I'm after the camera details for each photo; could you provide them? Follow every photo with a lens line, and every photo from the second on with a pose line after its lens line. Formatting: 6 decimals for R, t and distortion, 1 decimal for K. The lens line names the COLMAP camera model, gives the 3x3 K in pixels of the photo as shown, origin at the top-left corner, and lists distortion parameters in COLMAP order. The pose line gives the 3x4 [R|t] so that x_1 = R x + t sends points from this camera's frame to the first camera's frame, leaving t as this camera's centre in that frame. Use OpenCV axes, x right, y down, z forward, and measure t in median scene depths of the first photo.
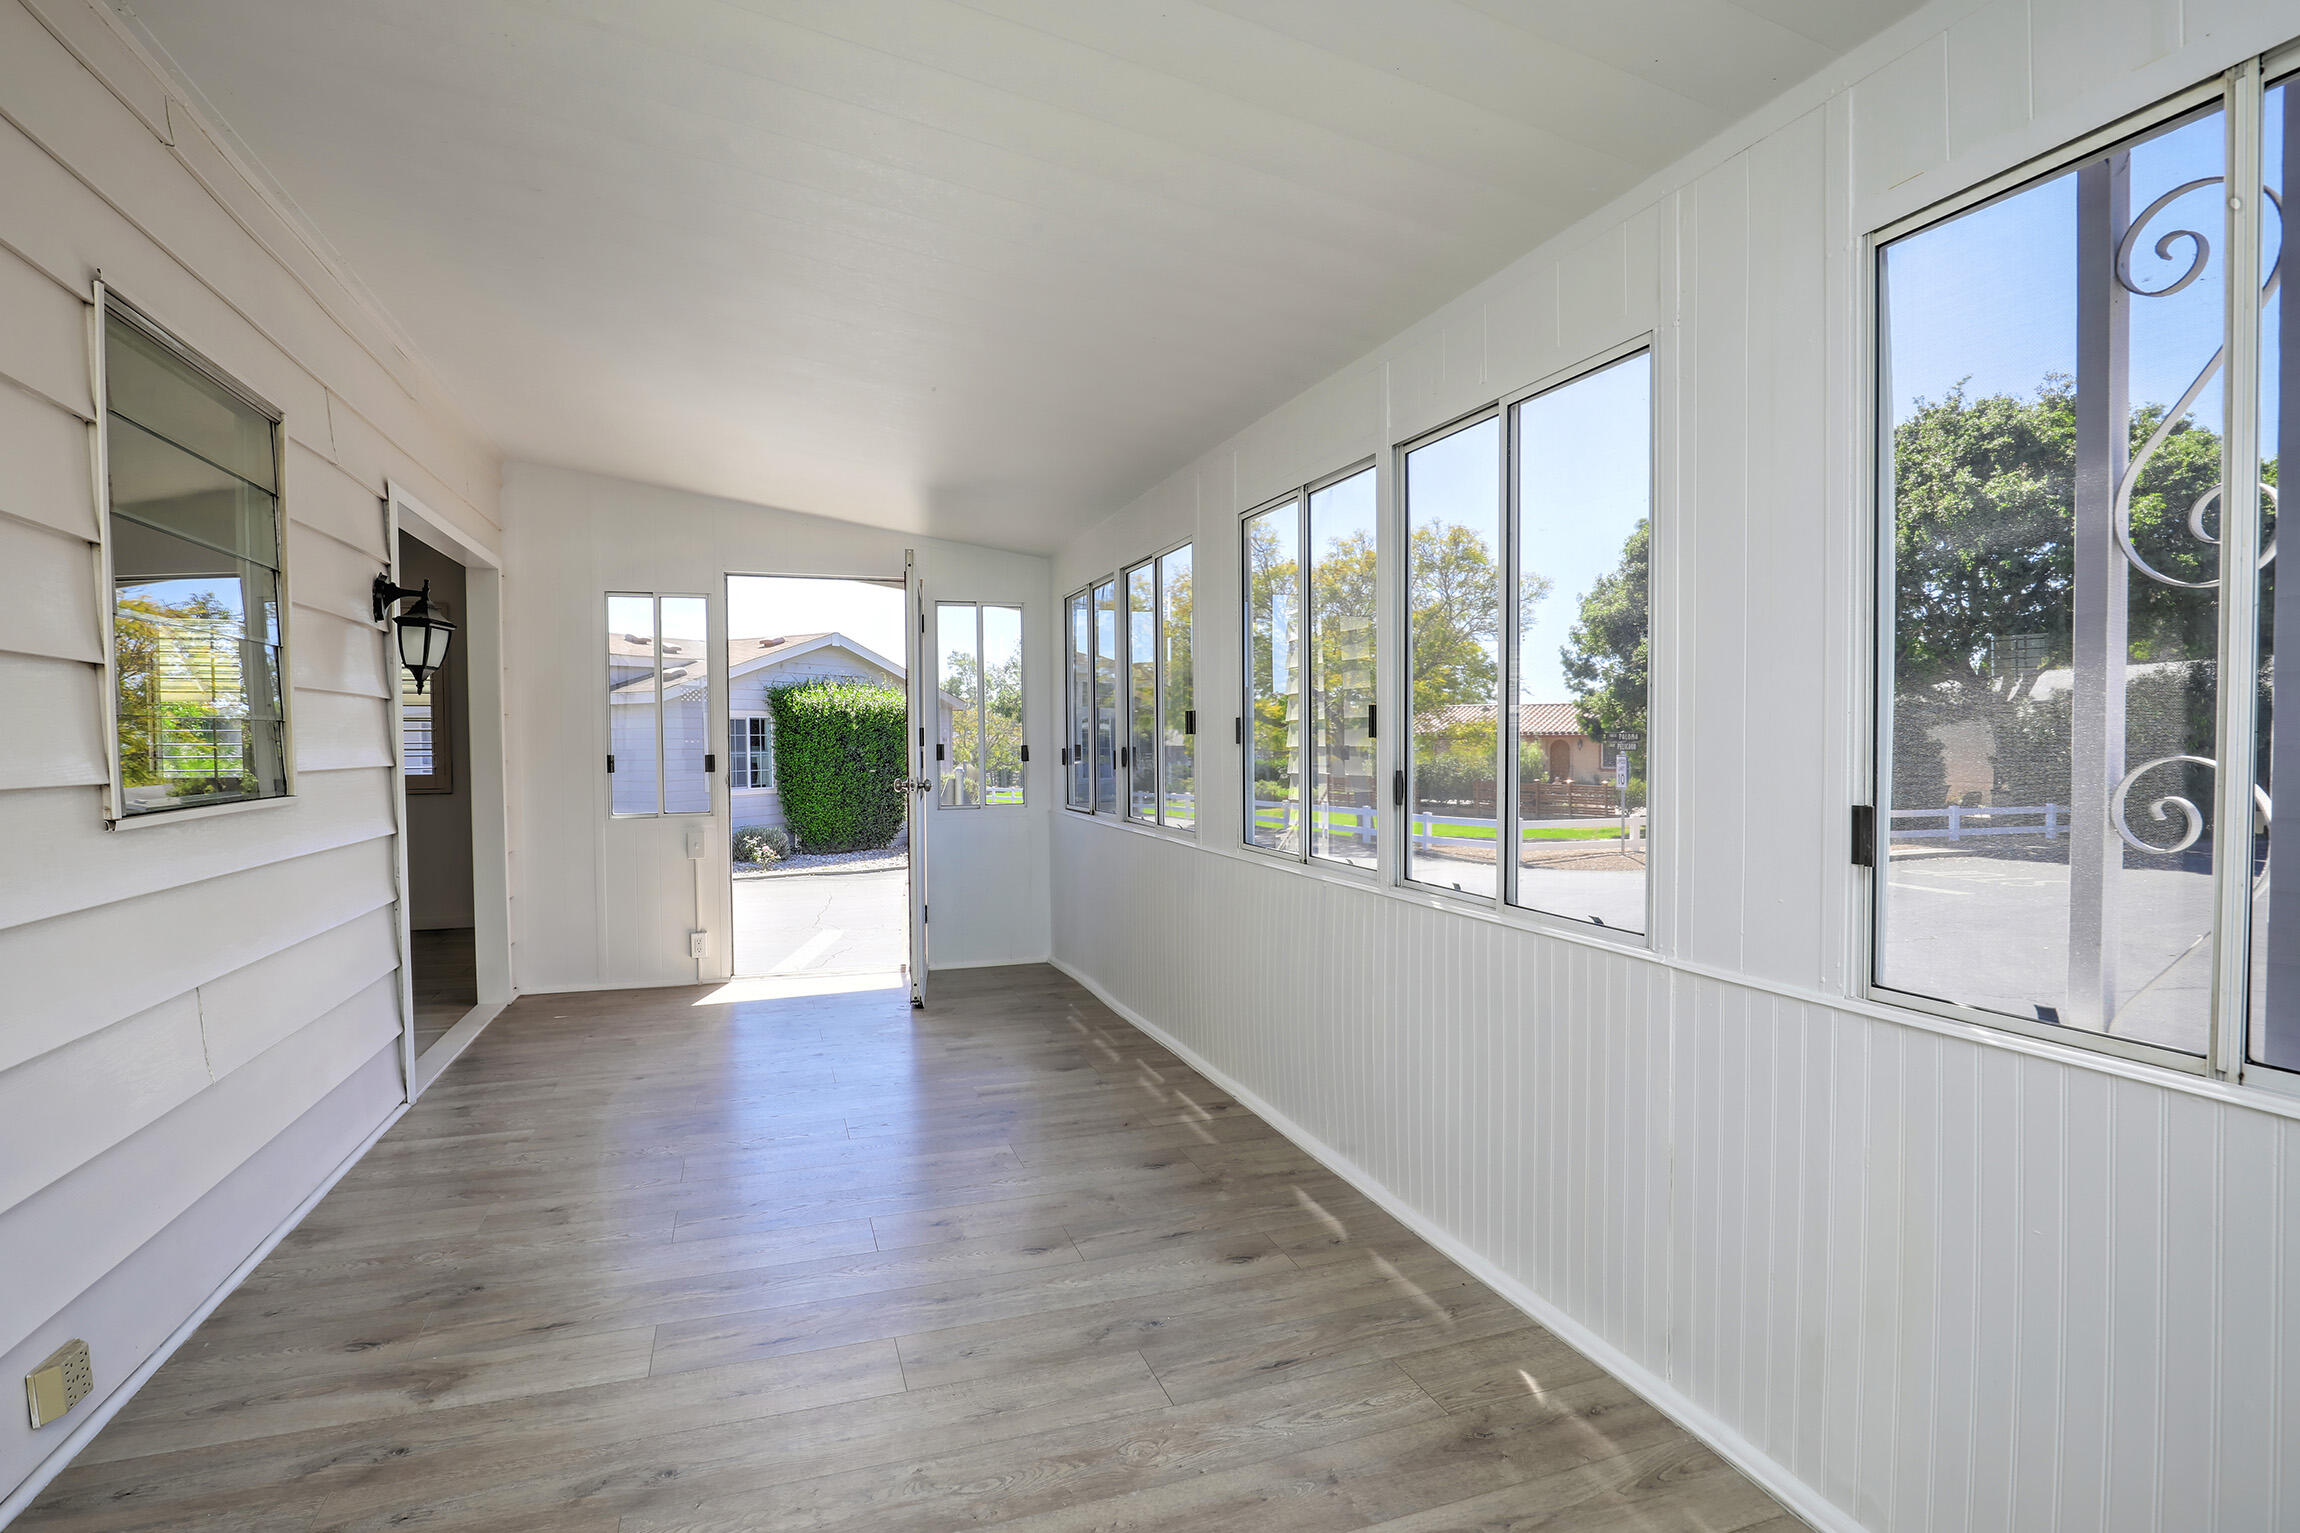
lens RADIAL K [[1164.8, 0, 1154.2], [0, 1164.8, 770.2], [0, 0, 1]] dist [0.004029, 0.001347]
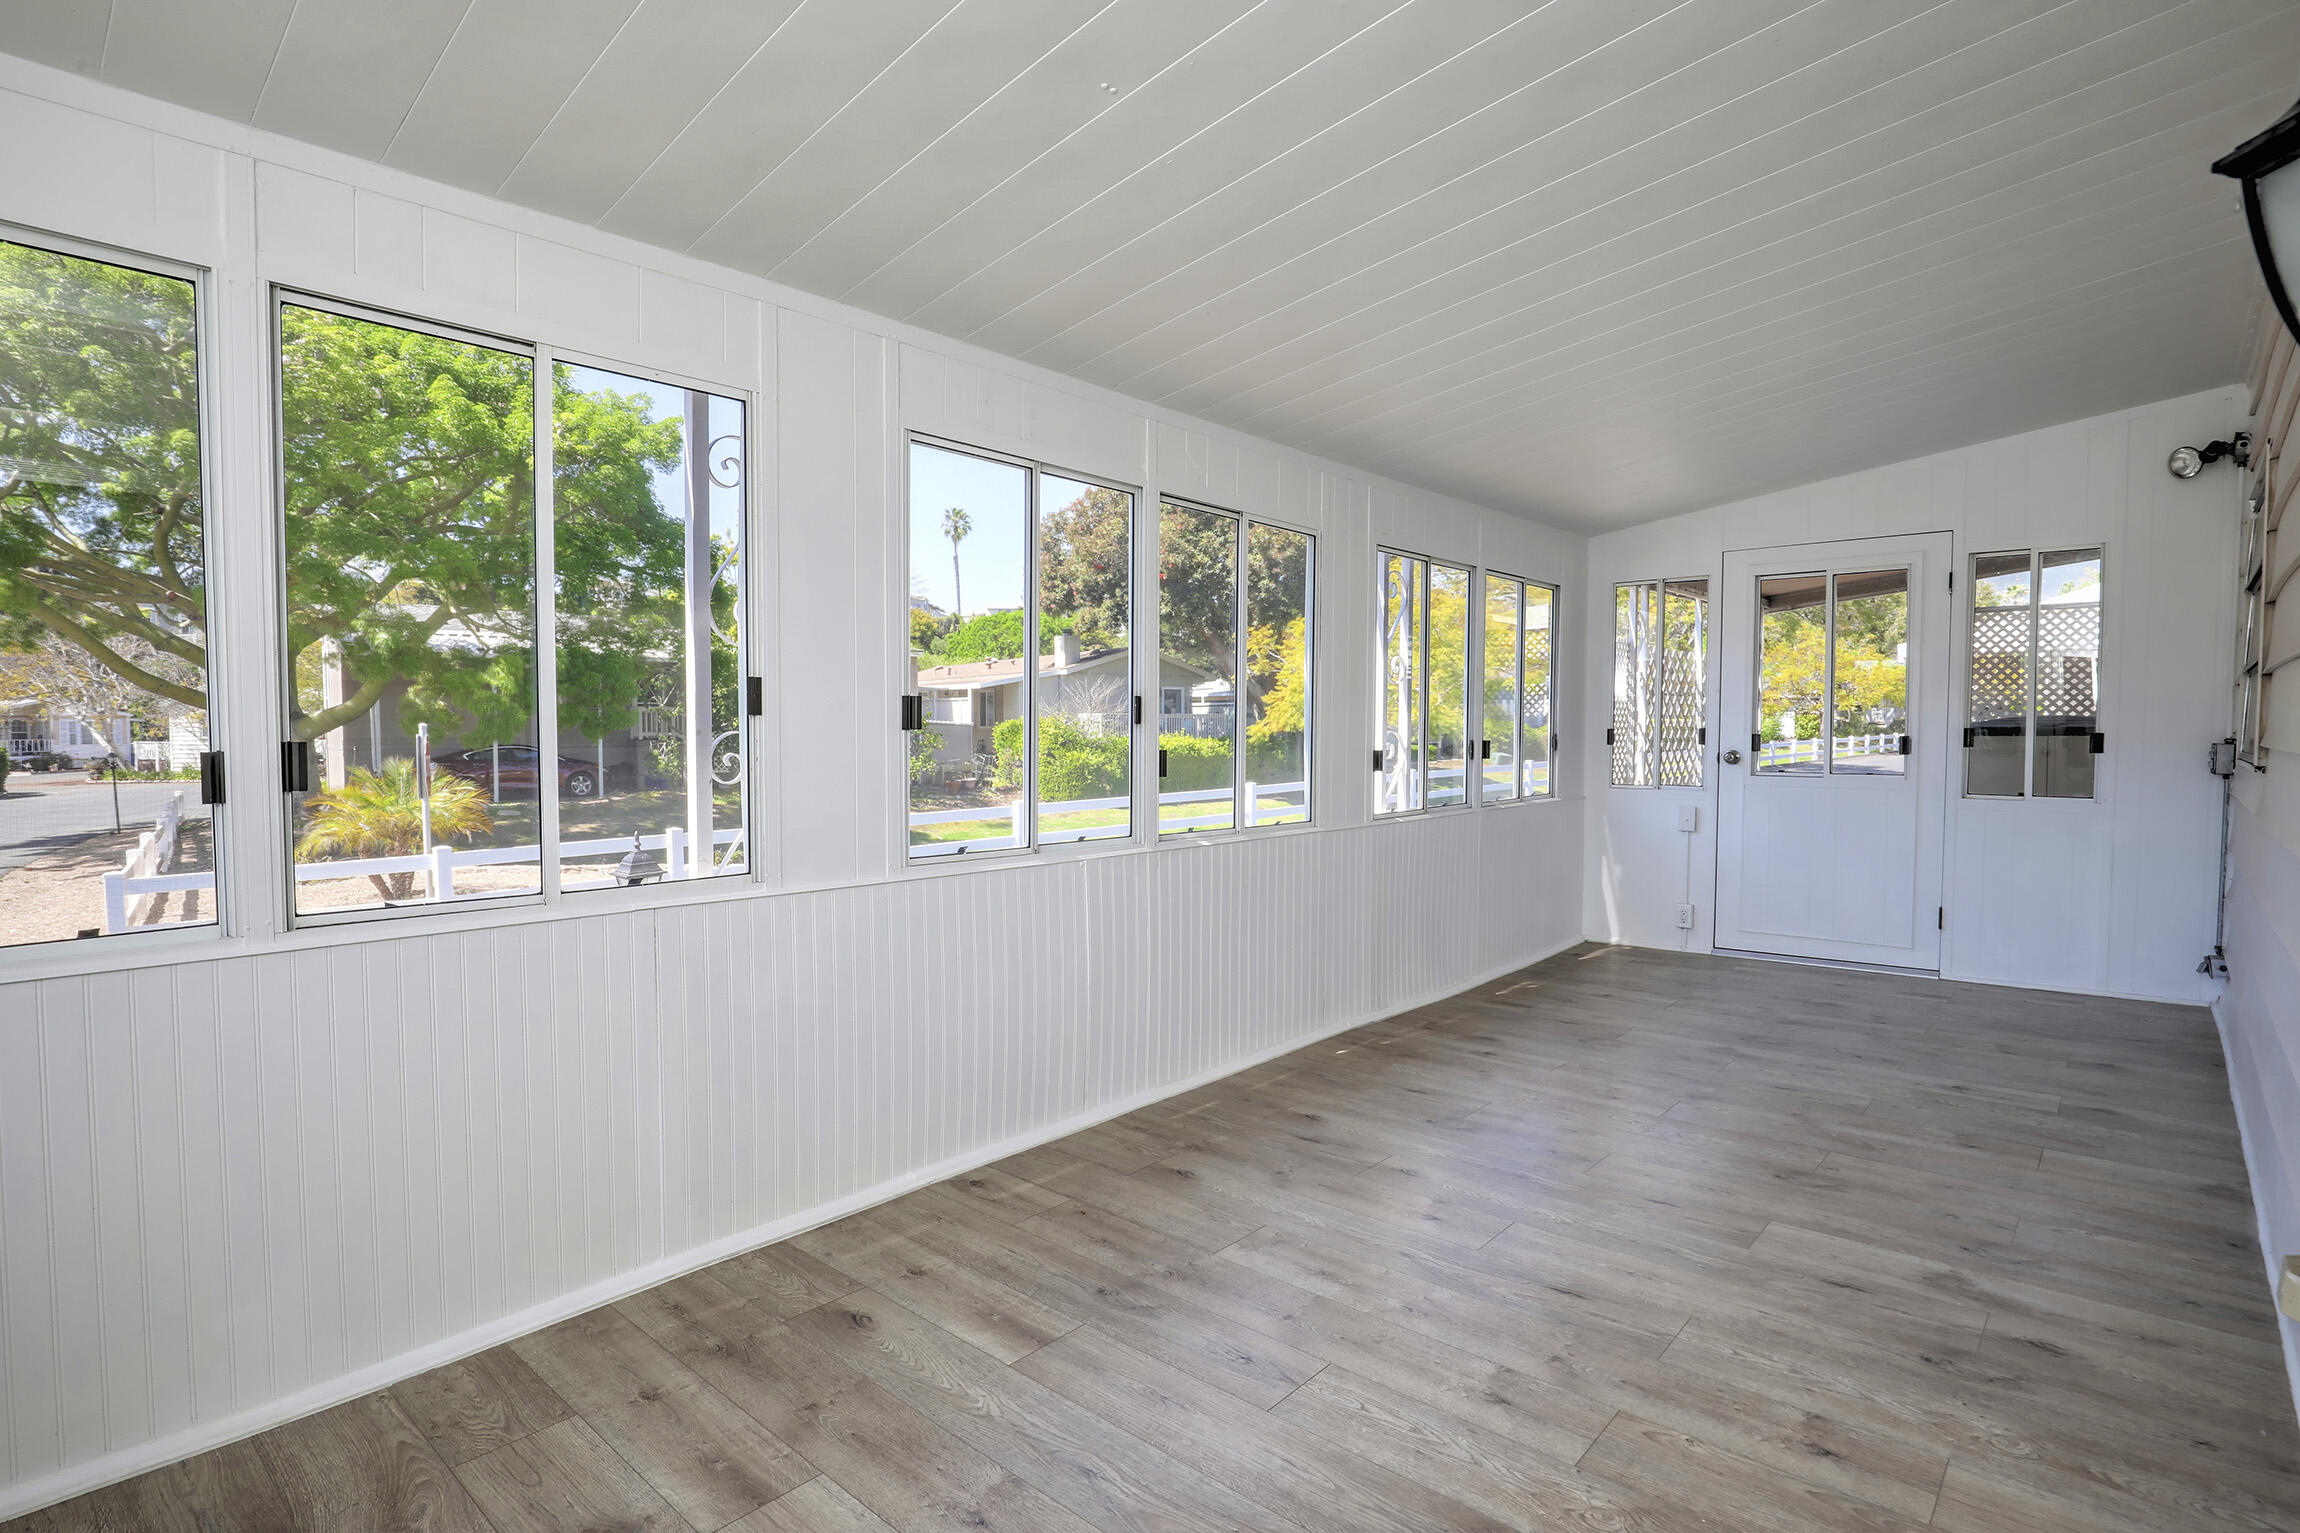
lens RADIAL K [[1164.8, 0, 1150.2], [0, 1164.8, 768.8], [0, 0, 1]] dist [0.004029, 0.001347]
pose [[-0.499060, -0.019807, 0.866341, -0.999588], [0.025909, 0.998951, 0.037764, -0.033945], [-0.866180, 0.041292, -0.498023, 1.849232]]
